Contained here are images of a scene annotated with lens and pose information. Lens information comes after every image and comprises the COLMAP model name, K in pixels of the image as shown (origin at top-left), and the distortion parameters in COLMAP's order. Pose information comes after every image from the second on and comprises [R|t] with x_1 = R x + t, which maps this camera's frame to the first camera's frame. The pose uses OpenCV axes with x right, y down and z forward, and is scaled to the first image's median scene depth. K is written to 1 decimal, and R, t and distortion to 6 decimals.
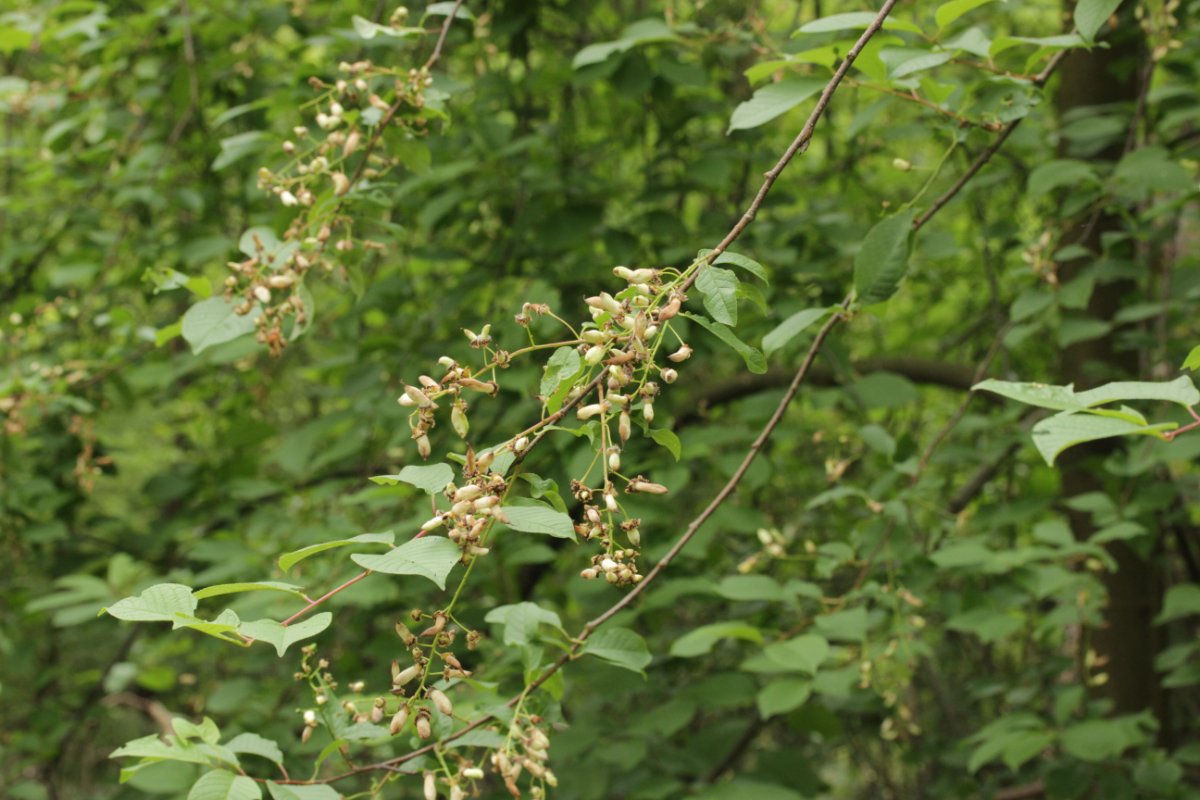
lens RADIAL K [[3978.0, 0, 600.1], [0, 3978.0, 398.8], [0, 0, 1]] dist [-0.099976, 0.000000]
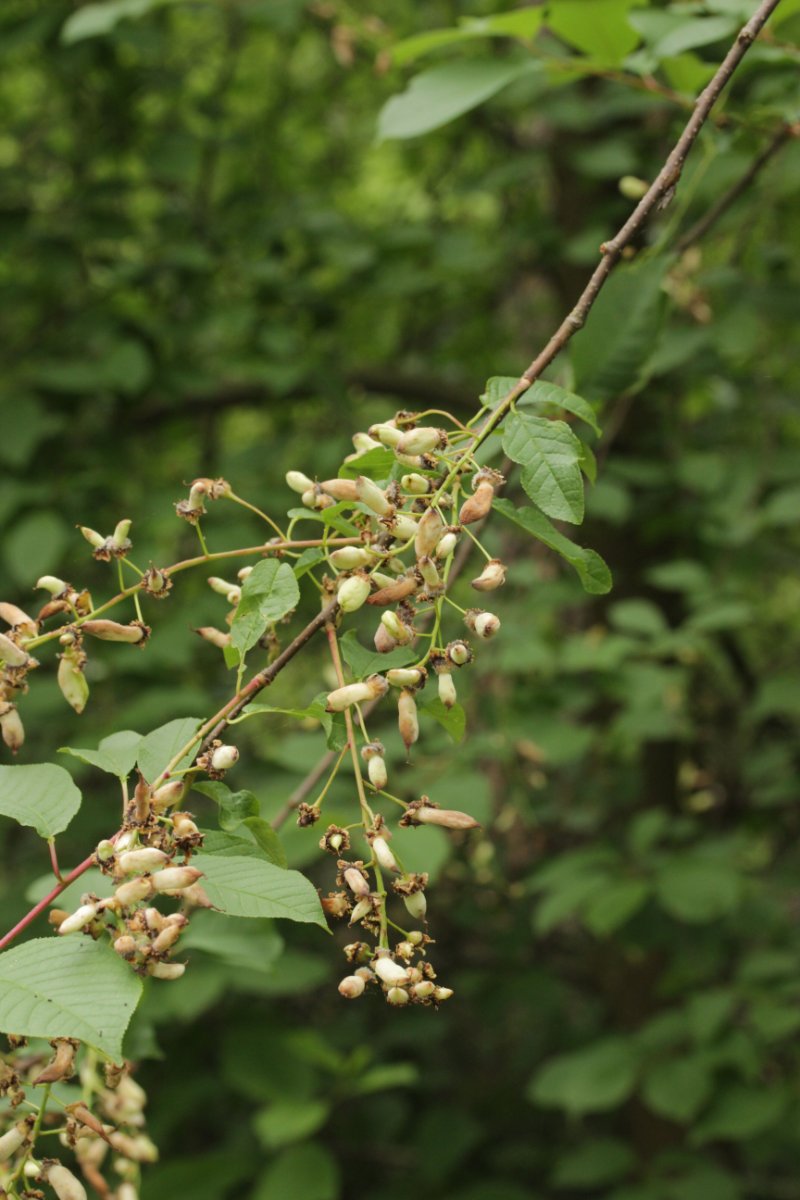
lens RADIAL K [[3978.0, 0, 400.1], [0, 3978.0, 601.0], [0, 0, 1]] dist [-0.099976, 0.000000]
pose [[0.991442, -0.028605, 0.127372, -0.063884], [0.020171, 0.997547, 0.067025, -0.045713], [-0.128977, -0.063882, 0.989588, 0.444112]]
